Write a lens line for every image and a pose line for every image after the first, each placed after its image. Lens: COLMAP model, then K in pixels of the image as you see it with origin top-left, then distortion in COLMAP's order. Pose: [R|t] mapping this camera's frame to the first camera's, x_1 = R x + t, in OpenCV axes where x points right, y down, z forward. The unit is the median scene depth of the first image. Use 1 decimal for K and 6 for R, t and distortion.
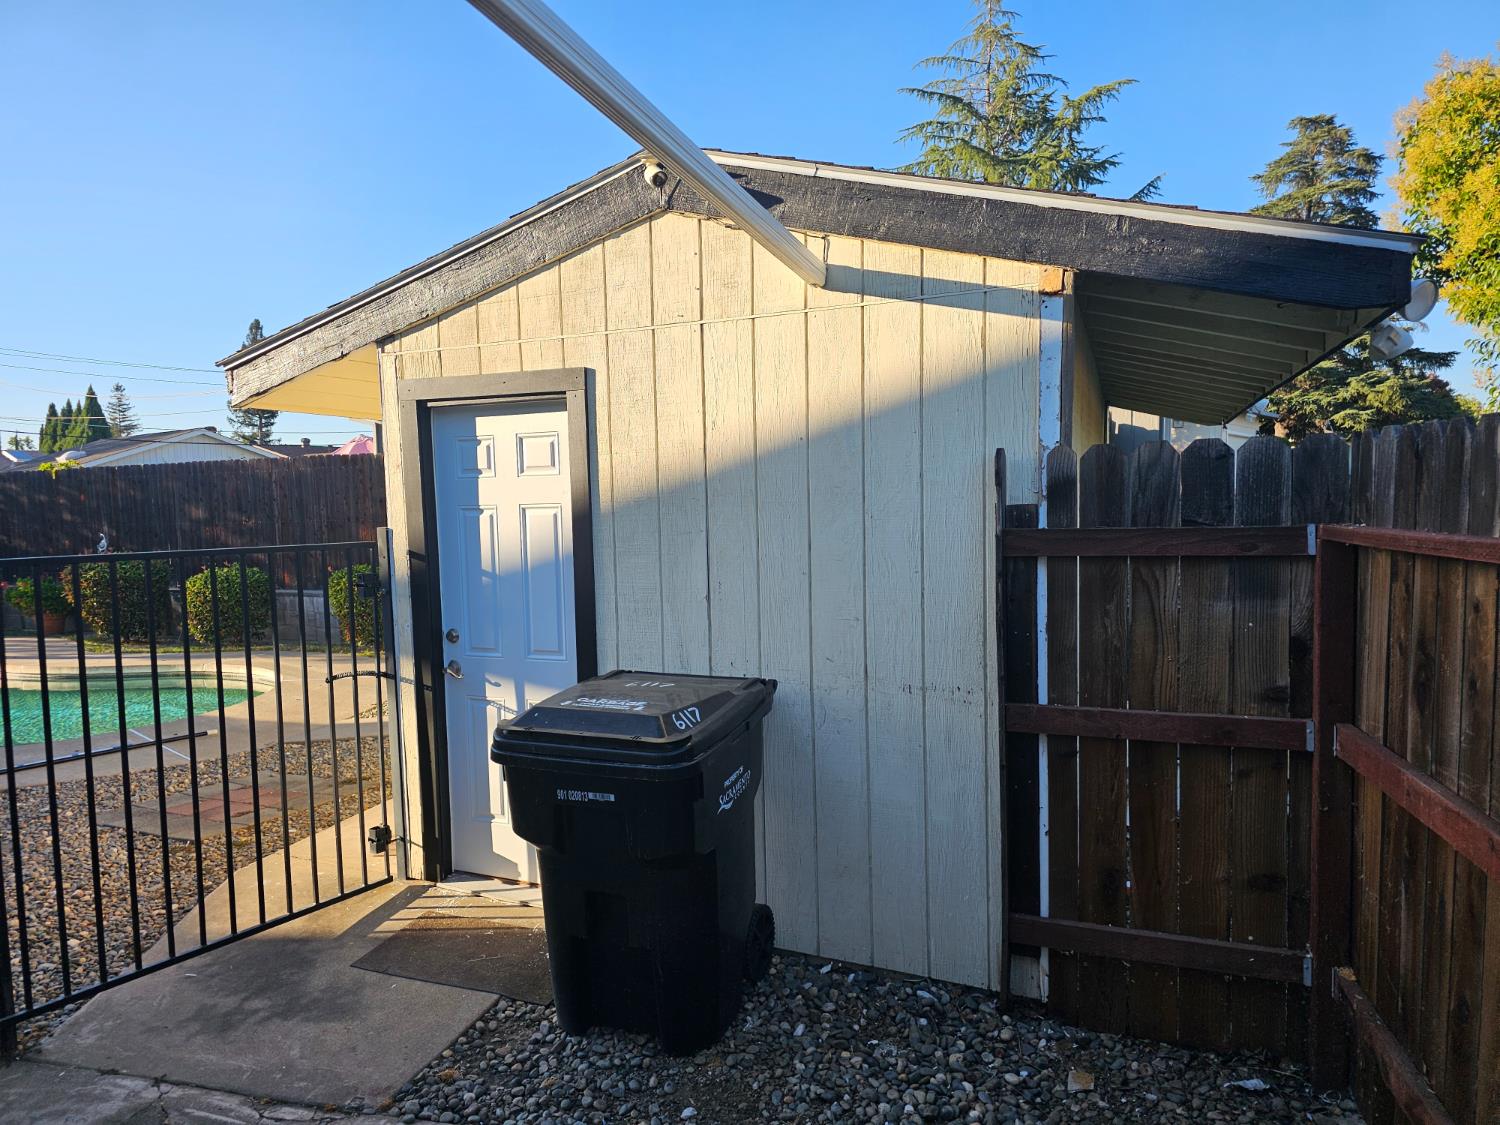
lens RADIAL K [[1015.2, 0, 750.0], [0, 1015.2, 562.5], [0, 0, 1]] dist [0.021365, -0.001257]
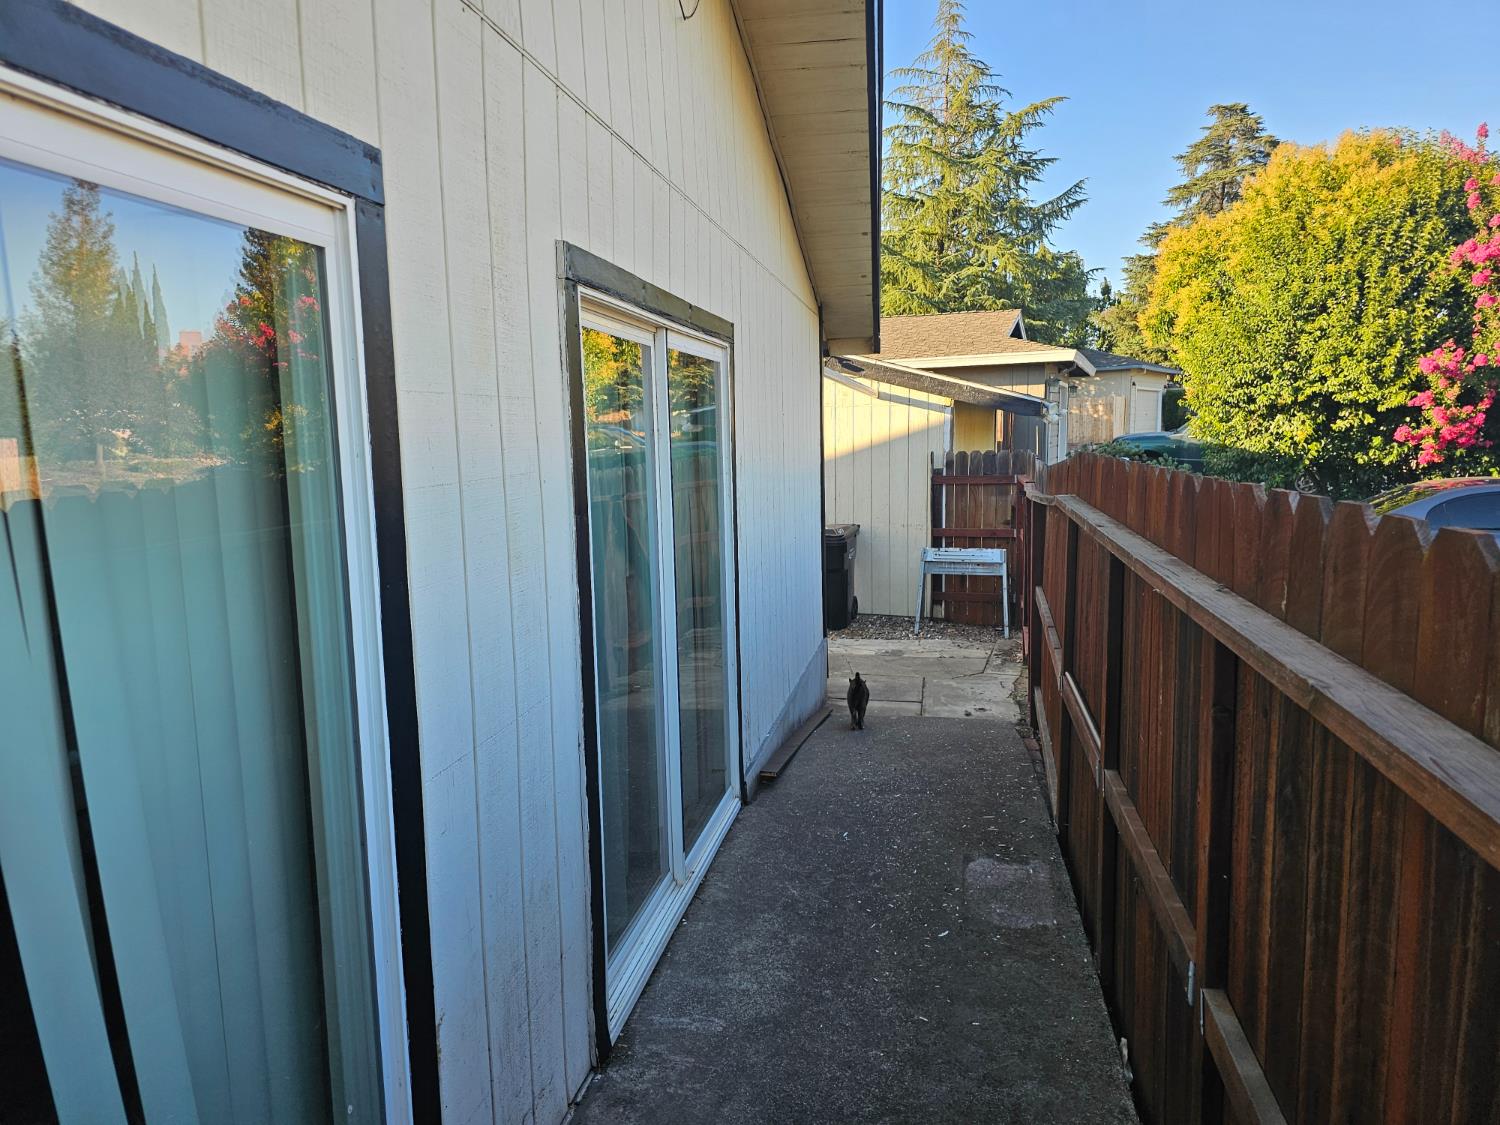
lens RADIAL K [[995.1, 0, 750.0], [0, 995.1, 562.5], [0, 0, 1]] dist [0.045055, -0.002561]
pose [[0.999270, -0.001924, 0.038167, -0.046089], [-0.000523, 0.997949, 0.064016, 0.004105], [-0.038211, -0.063990, 0.997219, -0.218777]]
